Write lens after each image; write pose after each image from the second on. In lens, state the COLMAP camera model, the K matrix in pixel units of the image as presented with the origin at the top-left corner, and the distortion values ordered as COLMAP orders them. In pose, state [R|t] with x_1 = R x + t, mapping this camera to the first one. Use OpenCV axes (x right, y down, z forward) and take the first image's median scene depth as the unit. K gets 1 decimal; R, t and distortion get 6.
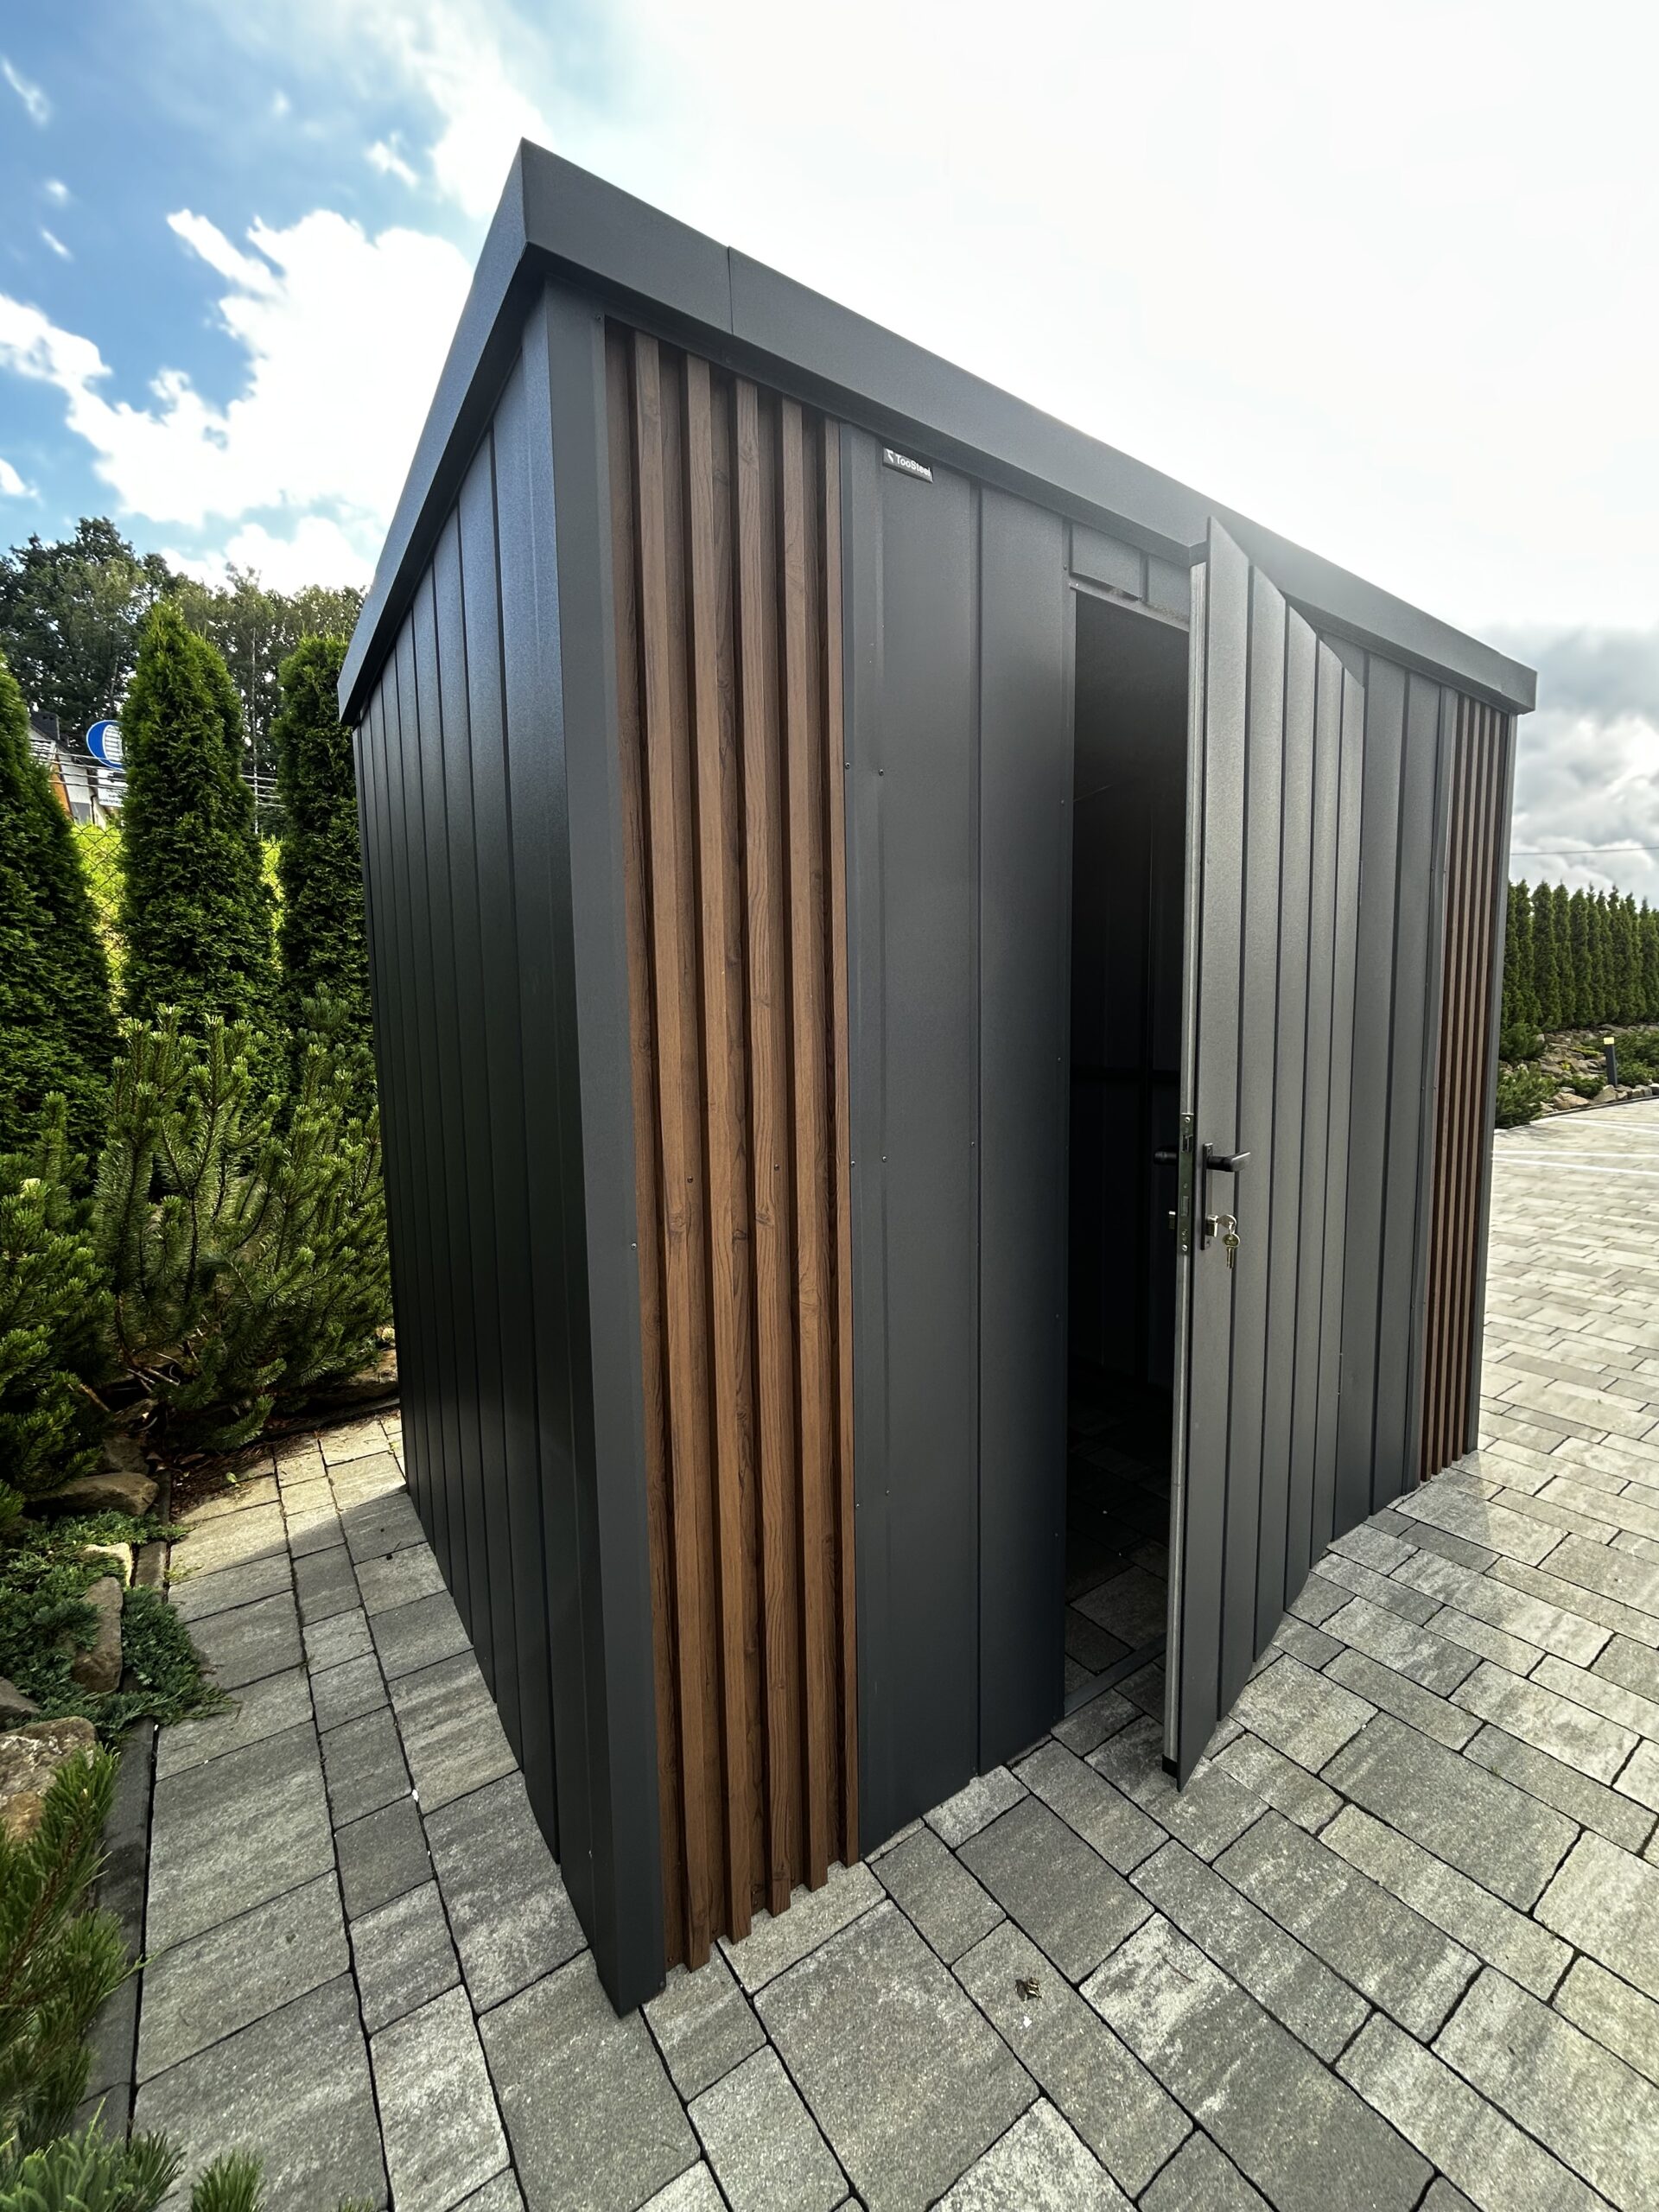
lens RADIAL K [[880.7, 0, 837.7], [0, 880.7, 1100.5], [0, 0, 1]] dist [-0.007046, 0.000784]
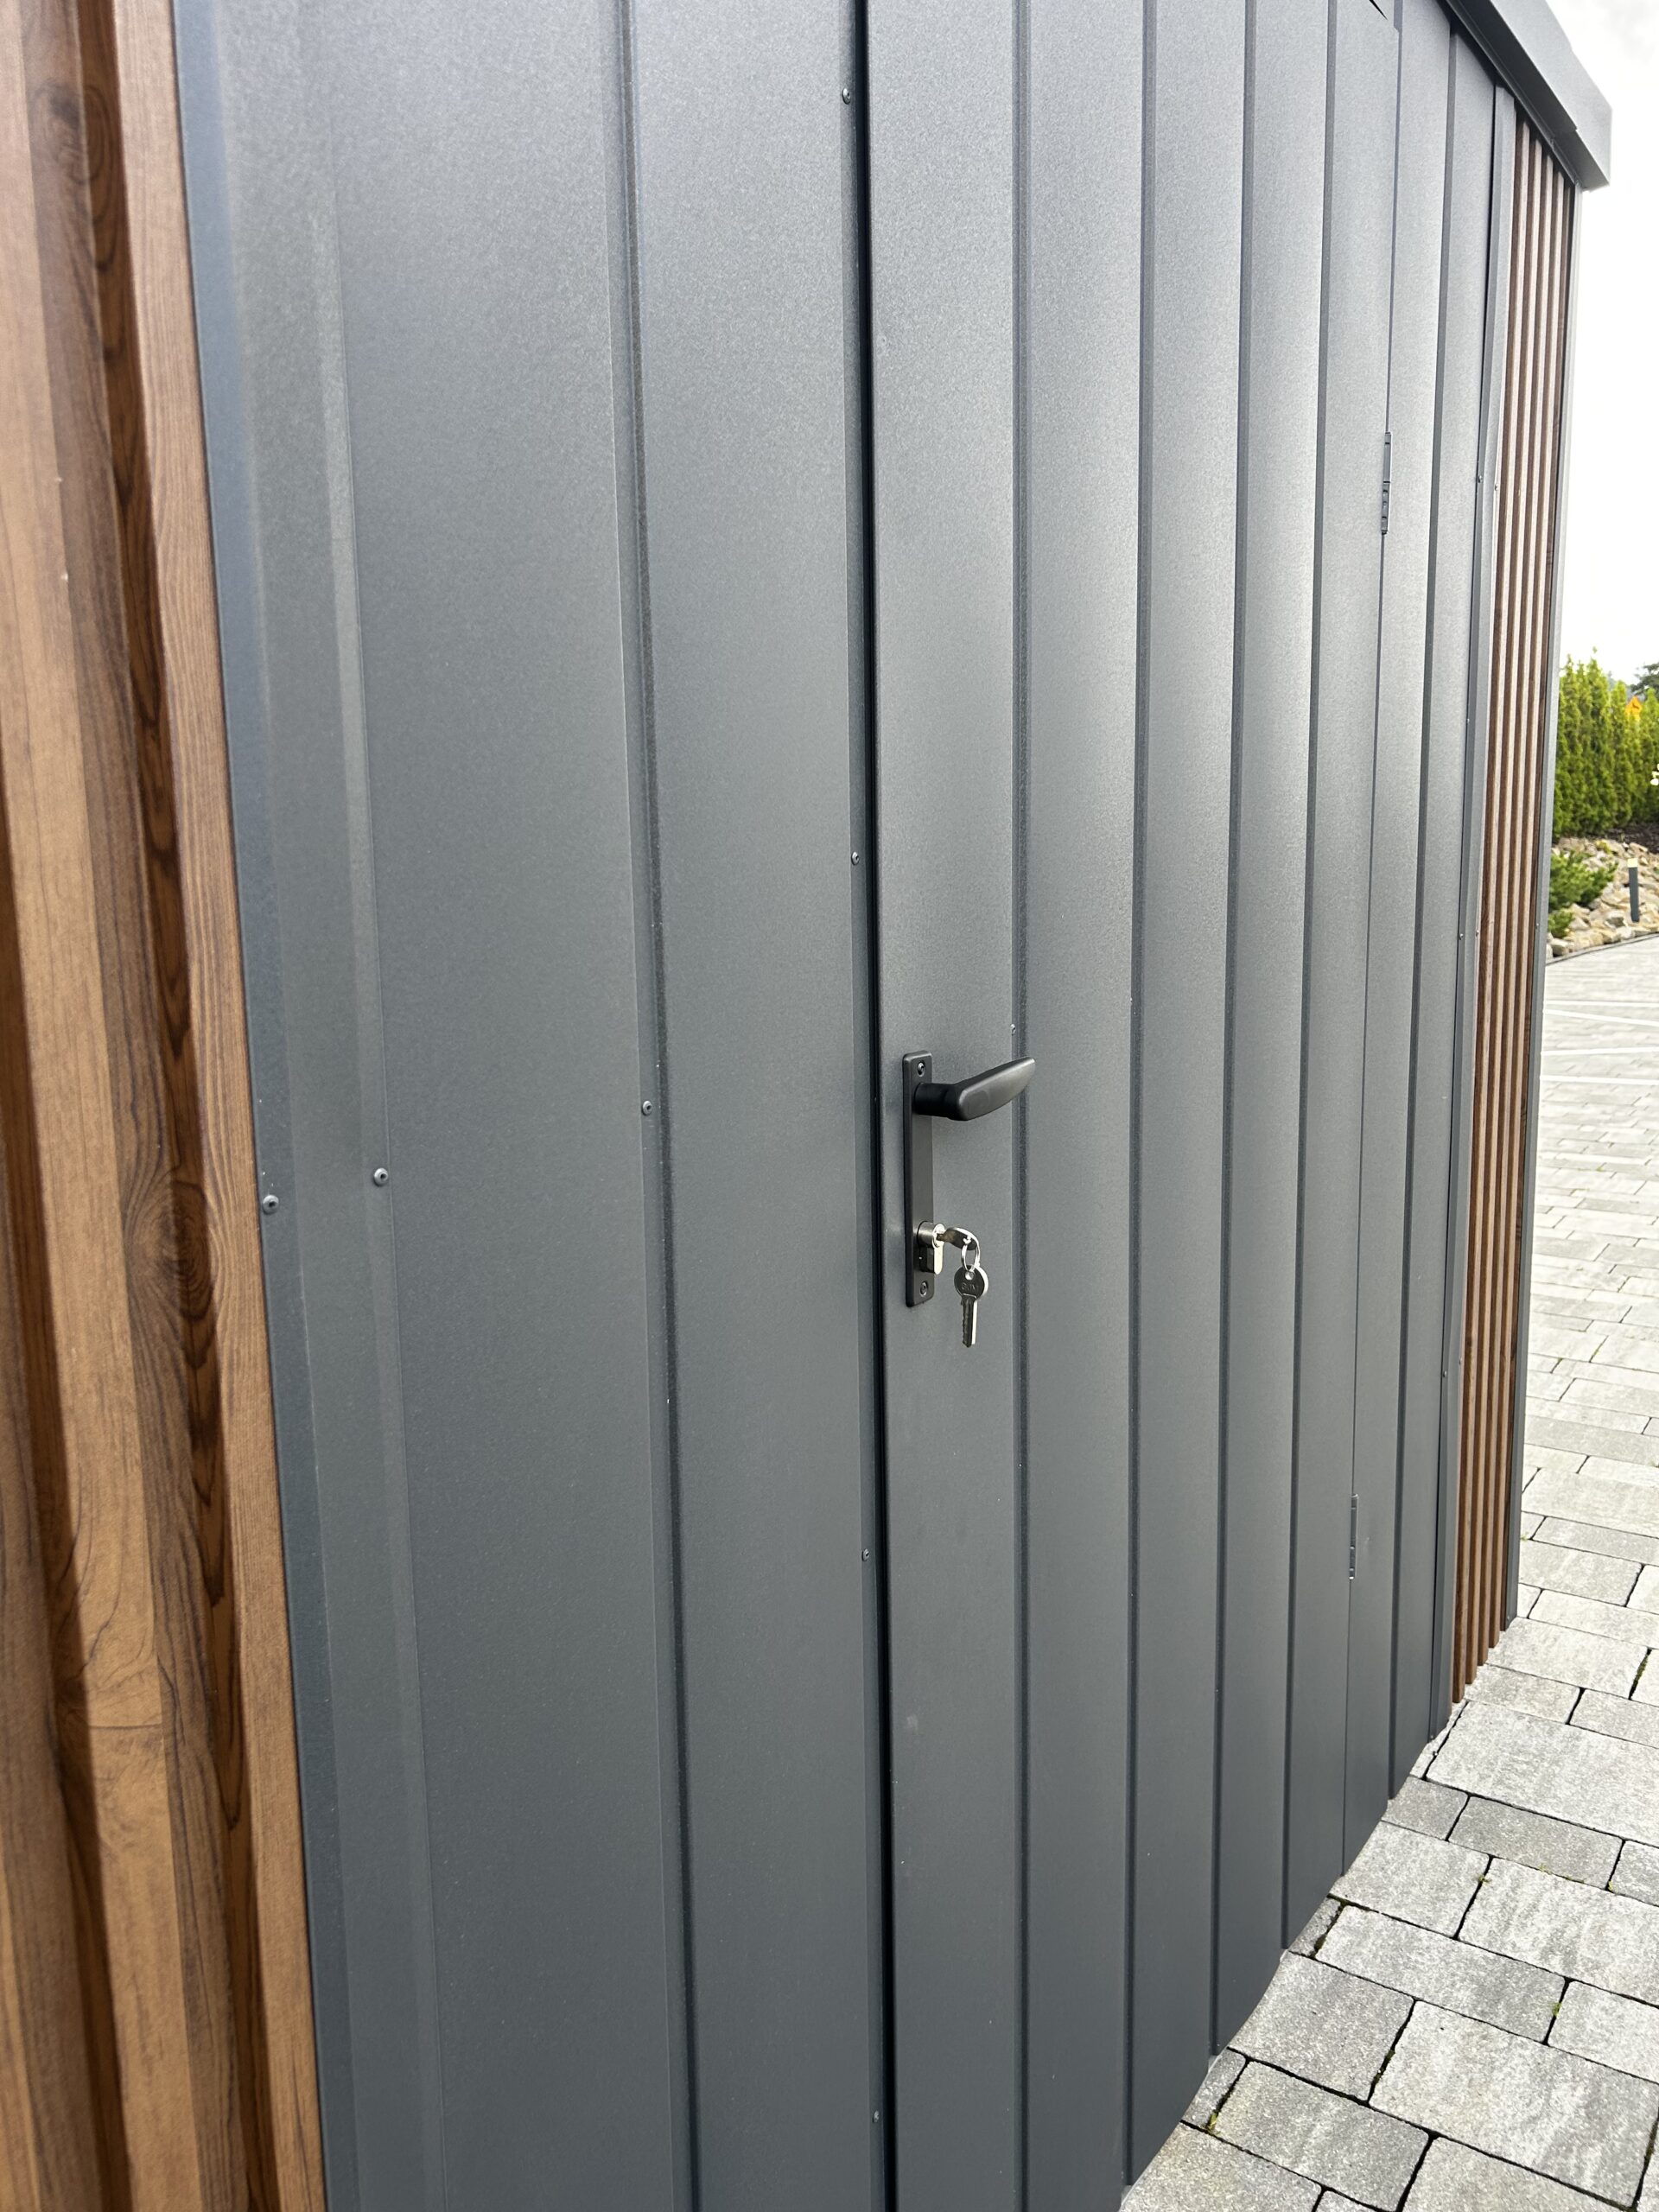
lens RADIAL K [[1671.8, 0, 825.5], [0, 1671.8, 1097.9], [0, 0, 1]] dist [0.016272, -0.006252]
pose [[0.935911, -0.053904, 0.348087, -0.001134], [0.033700, 0.997391, 0.063843, 0.010108], [-0.350621, -0.048021, 0.935286, 0.437090]]
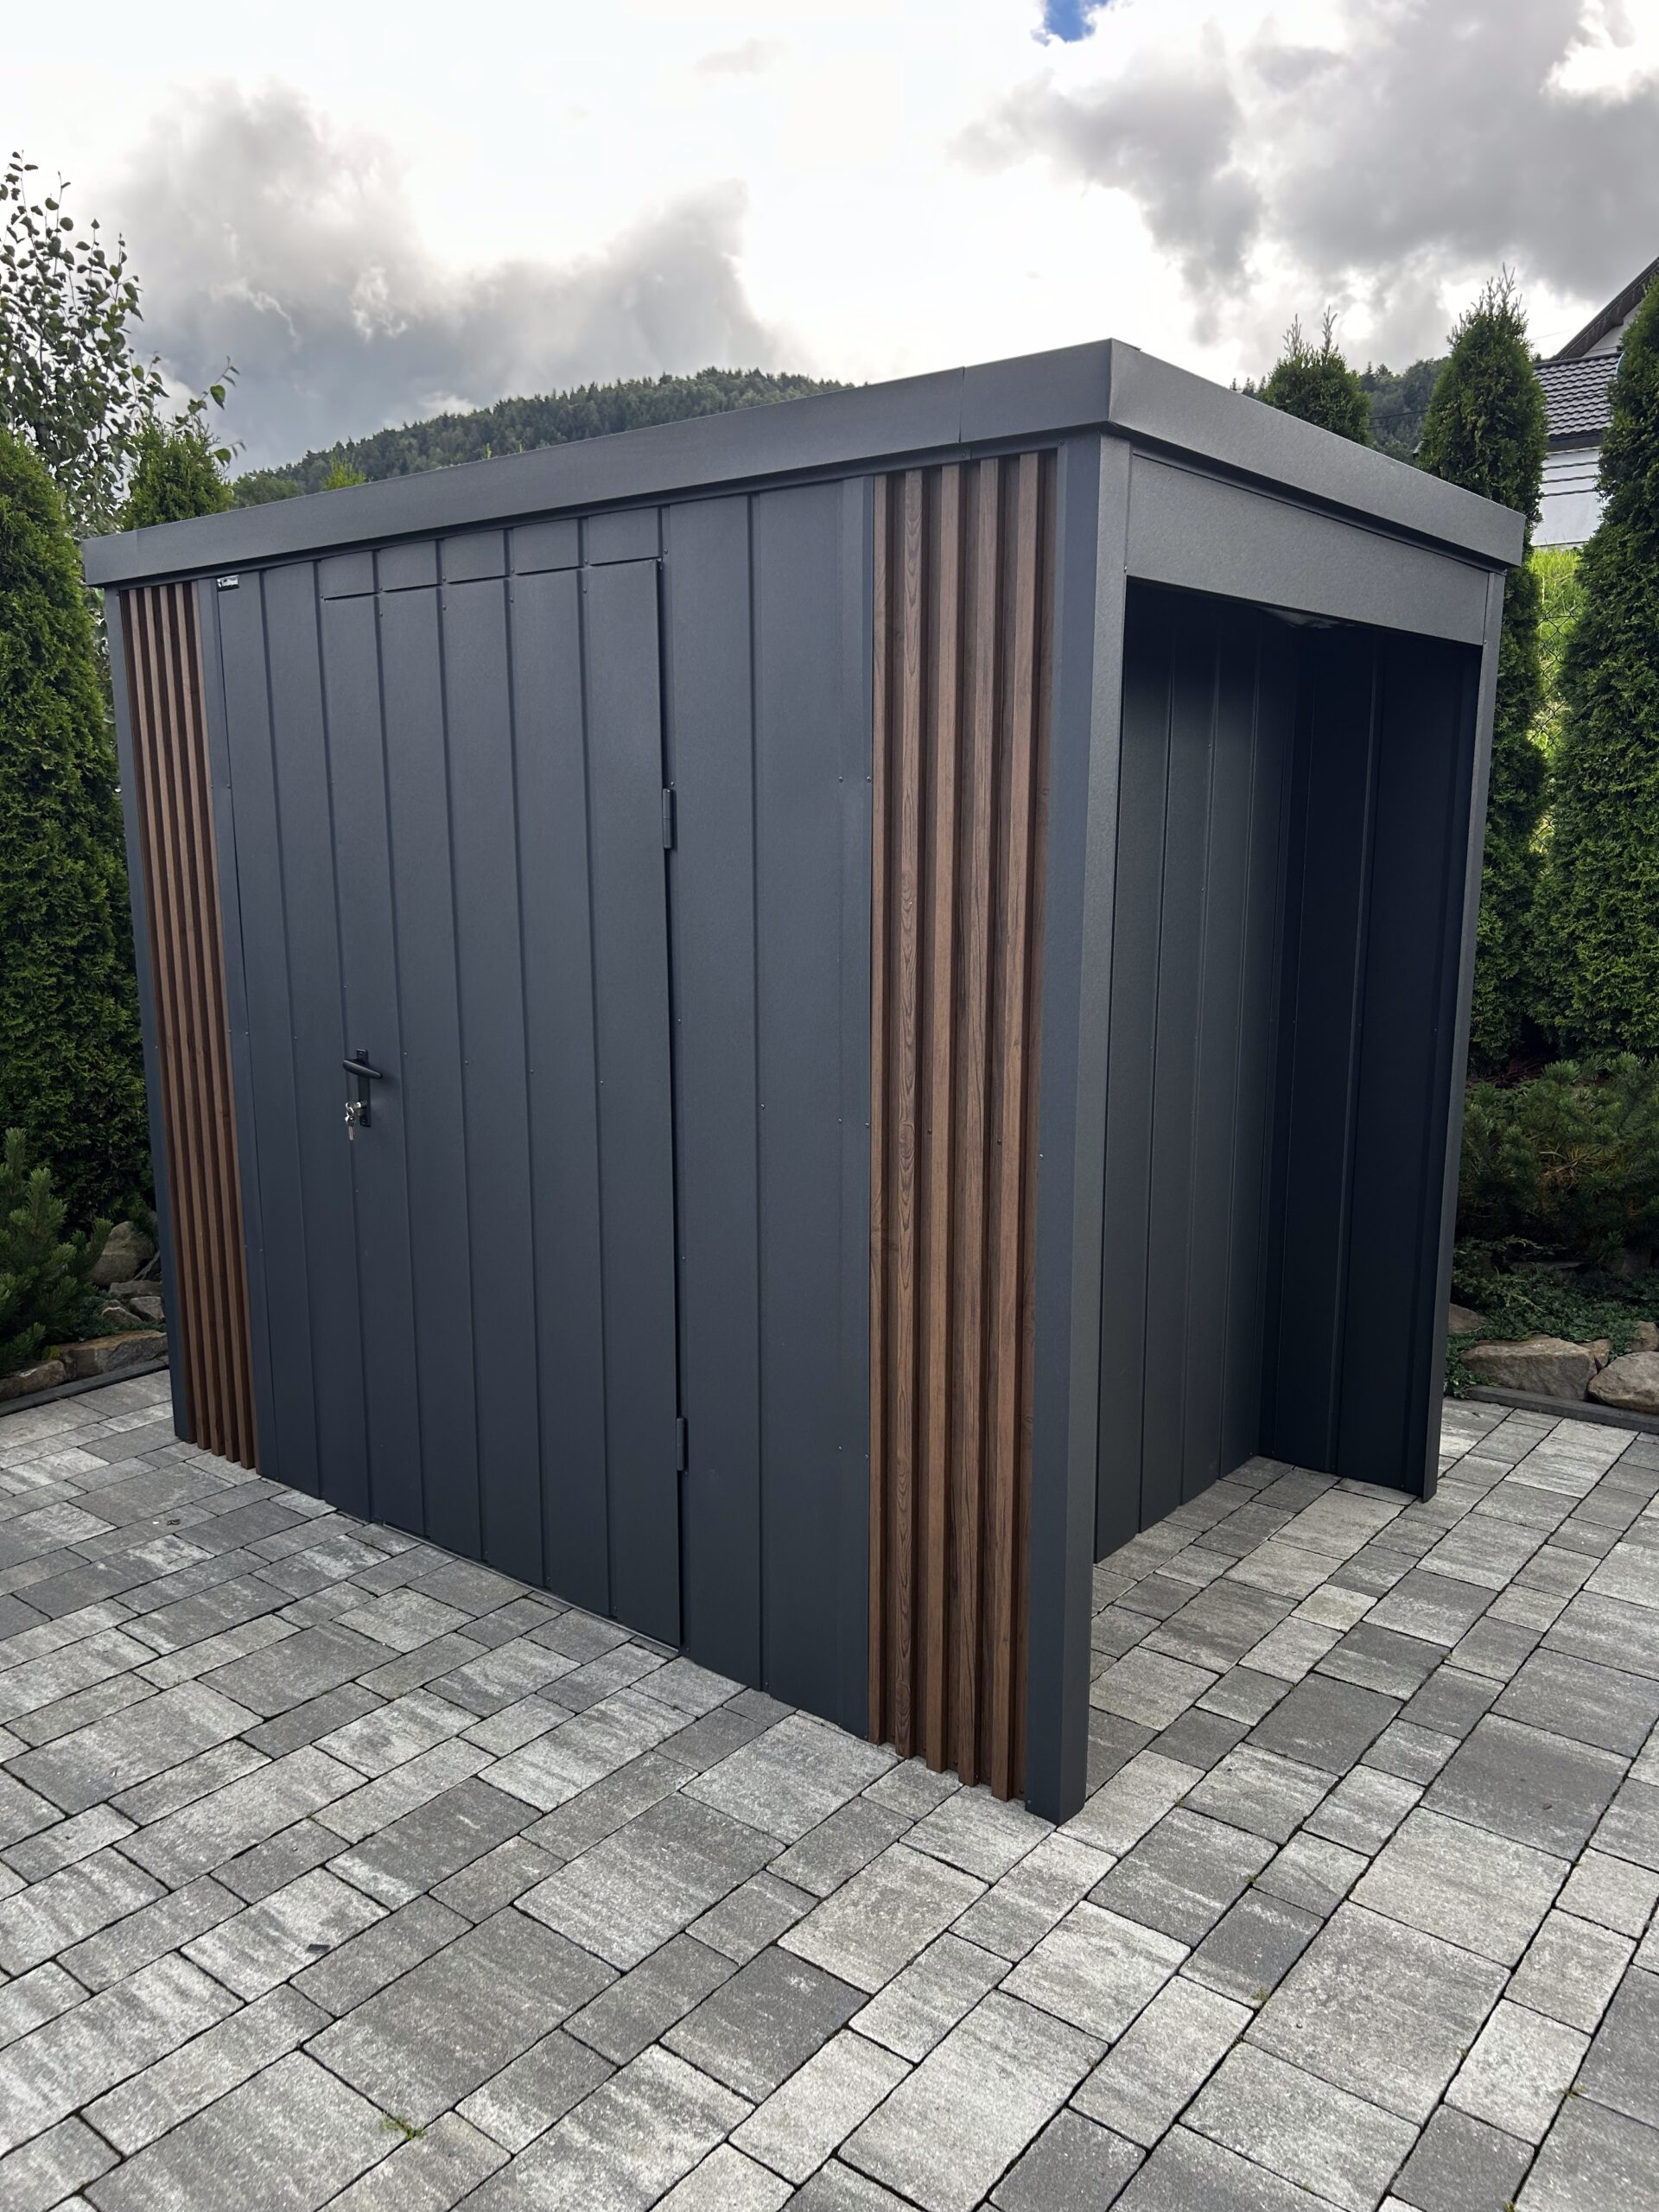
lens RADIAL K [[1671.8, 0, 825.8], [0, 1671.8, 1127.3], [0, 0, 1]] dist [0.016272, -0.006252]
pose [[0.289793, 0.200433, -0.935867, 3.241812], [-0.087725, 0.979272, 0.182565, -0.410731], [0.953061, 0.029193, 0.301369, 1.121666]]
